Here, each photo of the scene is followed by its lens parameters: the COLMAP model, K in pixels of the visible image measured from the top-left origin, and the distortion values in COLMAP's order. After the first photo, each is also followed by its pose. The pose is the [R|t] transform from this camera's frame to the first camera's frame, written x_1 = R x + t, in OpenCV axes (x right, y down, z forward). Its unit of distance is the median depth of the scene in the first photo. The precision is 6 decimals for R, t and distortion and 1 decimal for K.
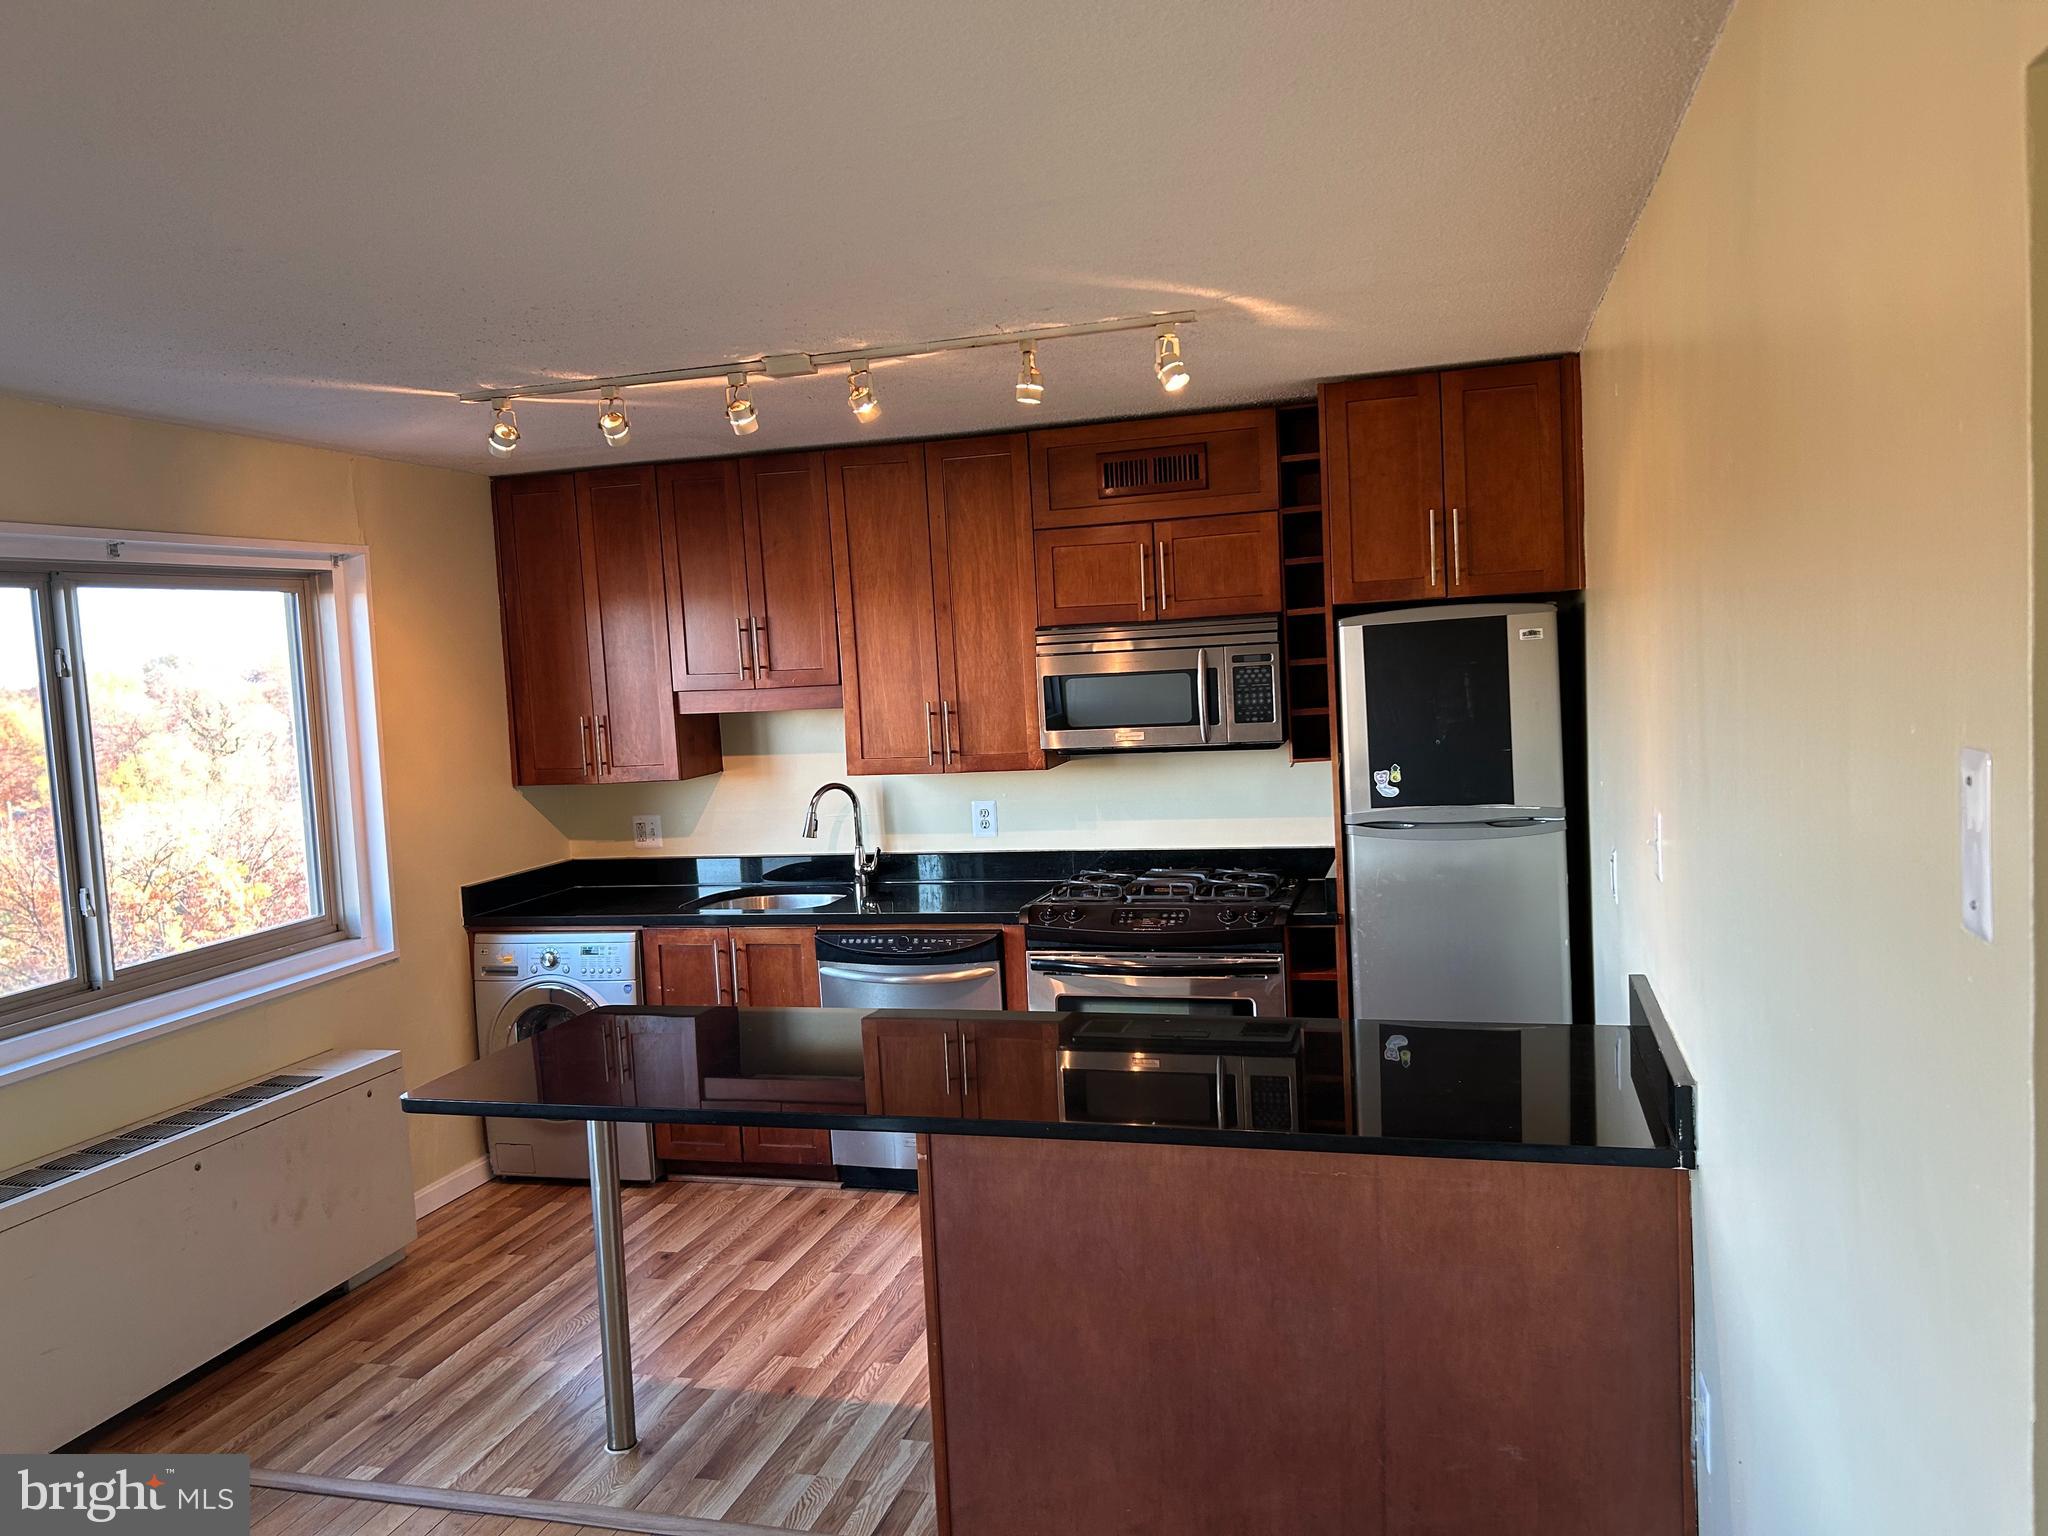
lens RADIAL K [[1541.3, 0, 1006.9], [0, 1541.3, 764.6], [0, 0, 1]] dist [0.066572, -0.073695]
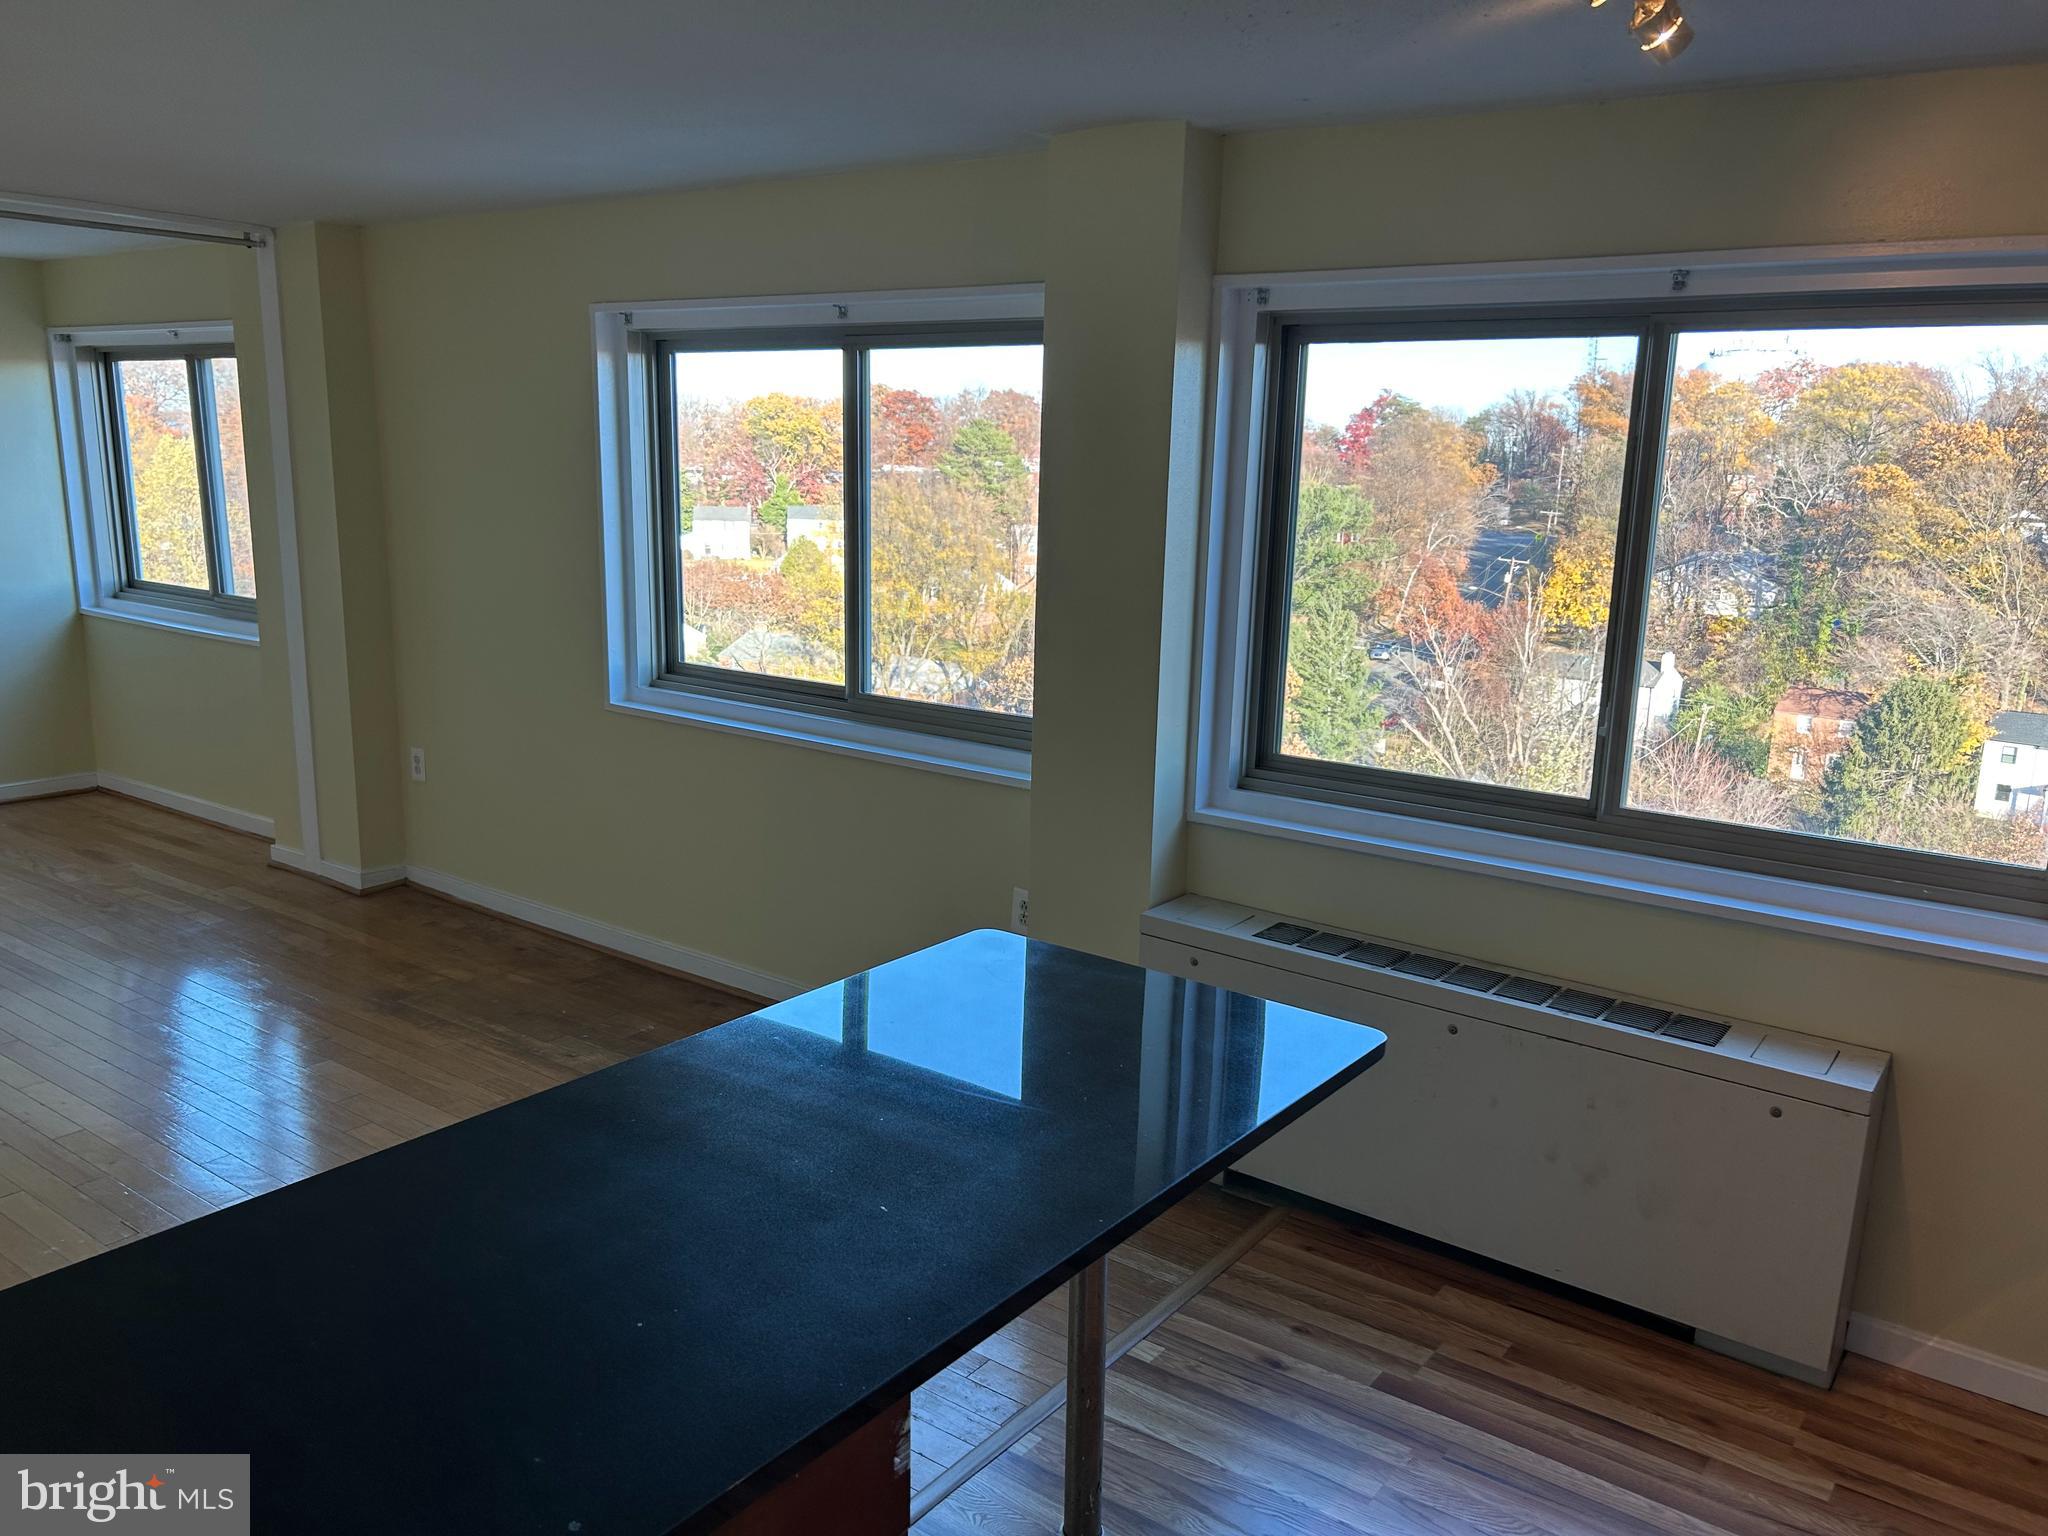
lens RADIAL K [[1541.3, 0, 1025.4], [0, 1541.3, 792.0], [0, 0, 1]] dist [0.066572, -0.073695]
pose [[-0.344099, 0.244388, -0.906571, 0.256296], [-0.083204, 0.953797, 0.288700, -0.079192], [0.935239, 0.174772, -0.307867, 0.850890]]
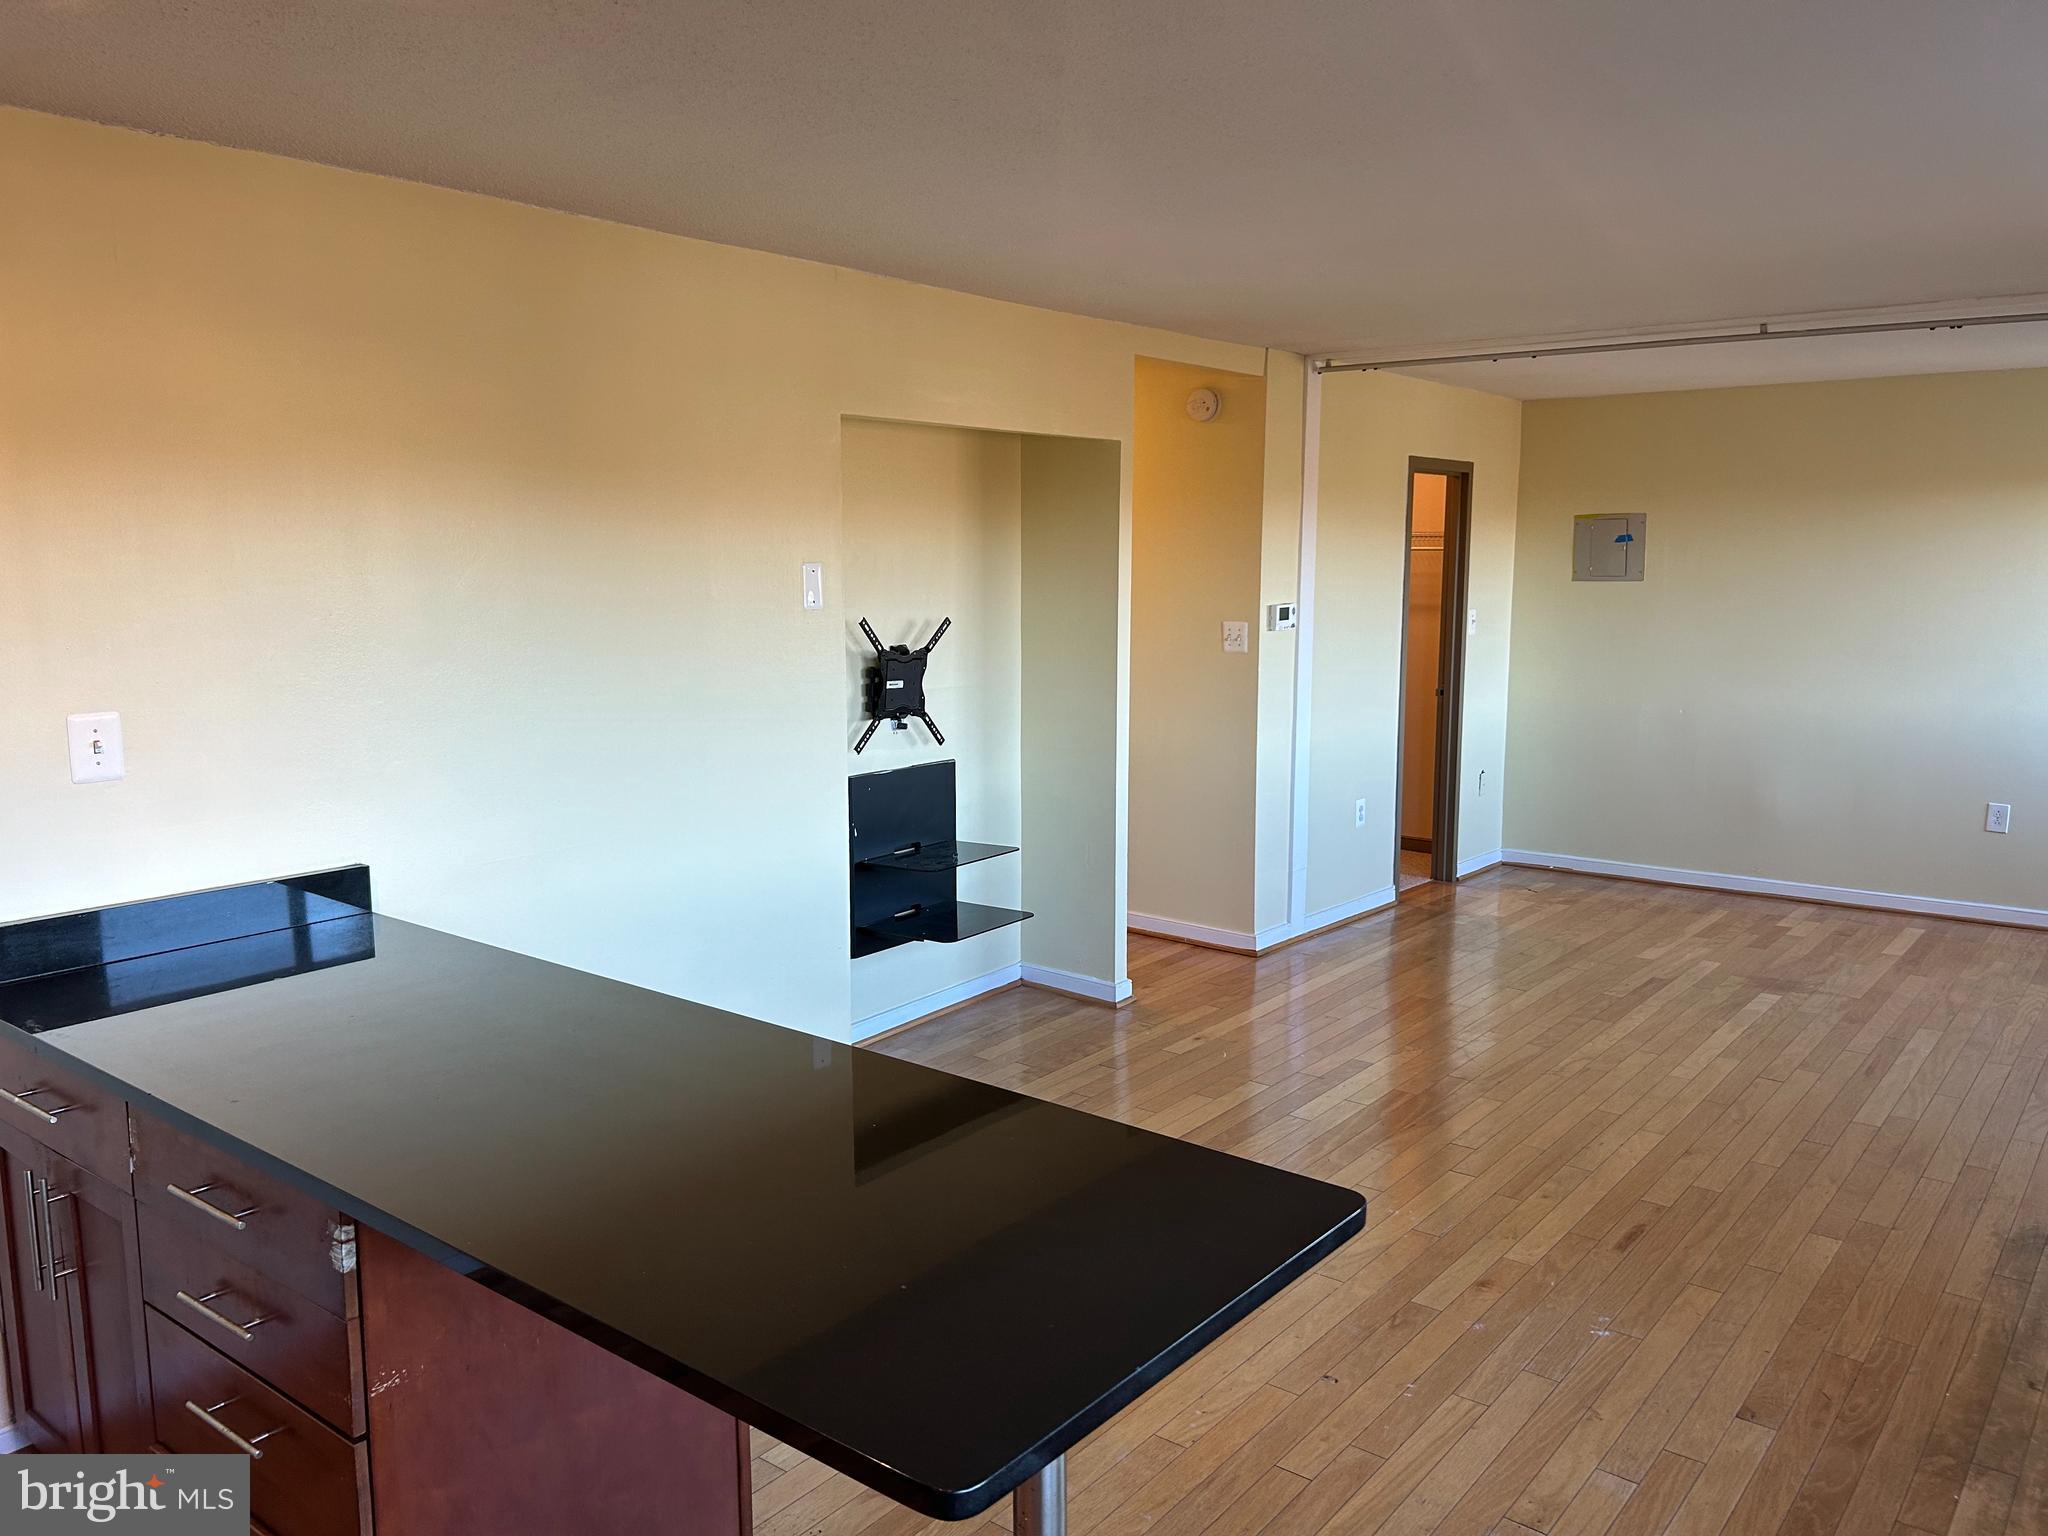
lens RADIAL K [[1541.3, 0, 1027.5], [0, 1541.3, 765.4], [0, 0, 1]] dist [0.066572, -0.073695]
pose [[-0.924685, -0.002986, 0.380722, -0.331519], [0.077897, 0.977333, 0.196858, -0.056743], [-0.372680, 0.211688, -0.903492, 1.045789]]
